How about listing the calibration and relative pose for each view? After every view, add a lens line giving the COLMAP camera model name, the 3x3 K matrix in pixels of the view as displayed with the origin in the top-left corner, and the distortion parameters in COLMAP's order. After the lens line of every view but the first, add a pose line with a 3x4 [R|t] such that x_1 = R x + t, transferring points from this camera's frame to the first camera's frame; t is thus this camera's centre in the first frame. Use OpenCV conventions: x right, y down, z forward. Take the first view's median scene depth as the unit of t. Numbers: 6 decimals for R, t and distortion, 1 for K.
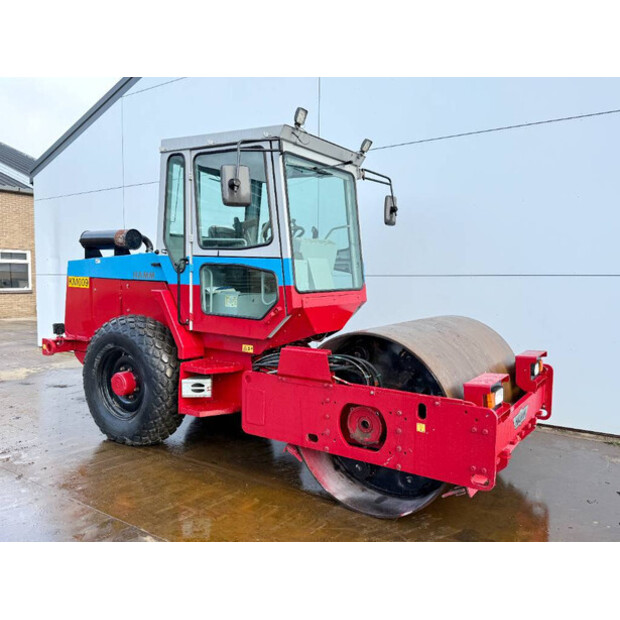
lens RADIAL K [[513.2, 0, 310.0], [0, 513.2, 310.0], [0, 0, 1]] dist [0.122249, -0.168788]
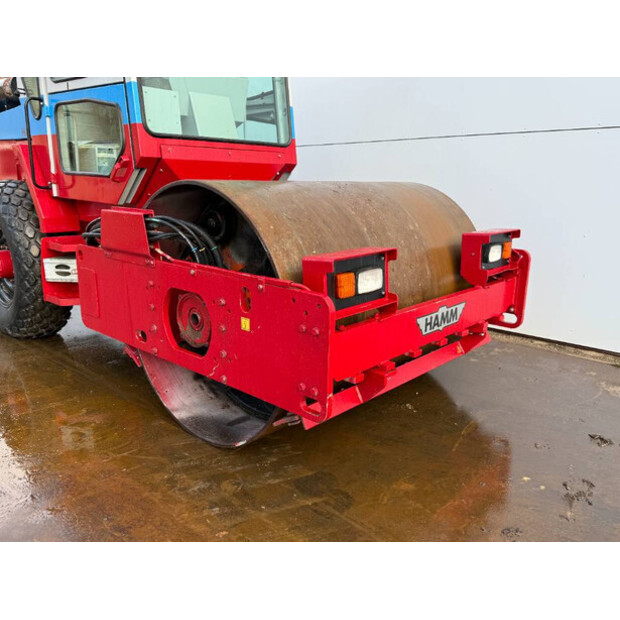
lens RADIAL K [[513.2, 0, 310.0], [0, 513.2, 310.0], [0, 0, 1]] dist [0.122249, -0.168788]
pose [[0.988605, 0.041896, -0.144584, 0.282847], [-0.016930, 0.985341, 0.169757, 0.071097], [0.149577, -0.165374, 0.974822, 0.278567]]
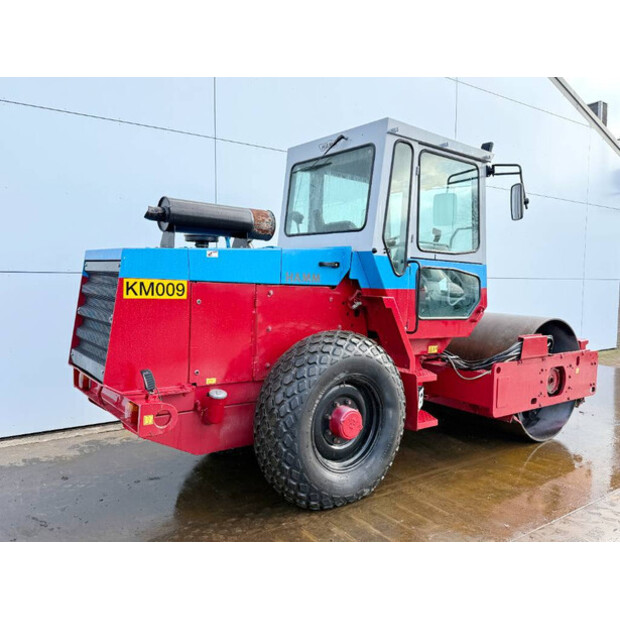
lens RADIAL K [[513.2, 0, 310.0], [0, 513.2, 310.0], [0, 0, 1]] dist [0.122249, -0.168788]
pose [[0.327441, -0.057870, 0.943098, -1.210916], [0.049824, 0.997792, 0.043928, -0.063748], [-0.943557, 0.032605, 0.329601, 0.908102]]
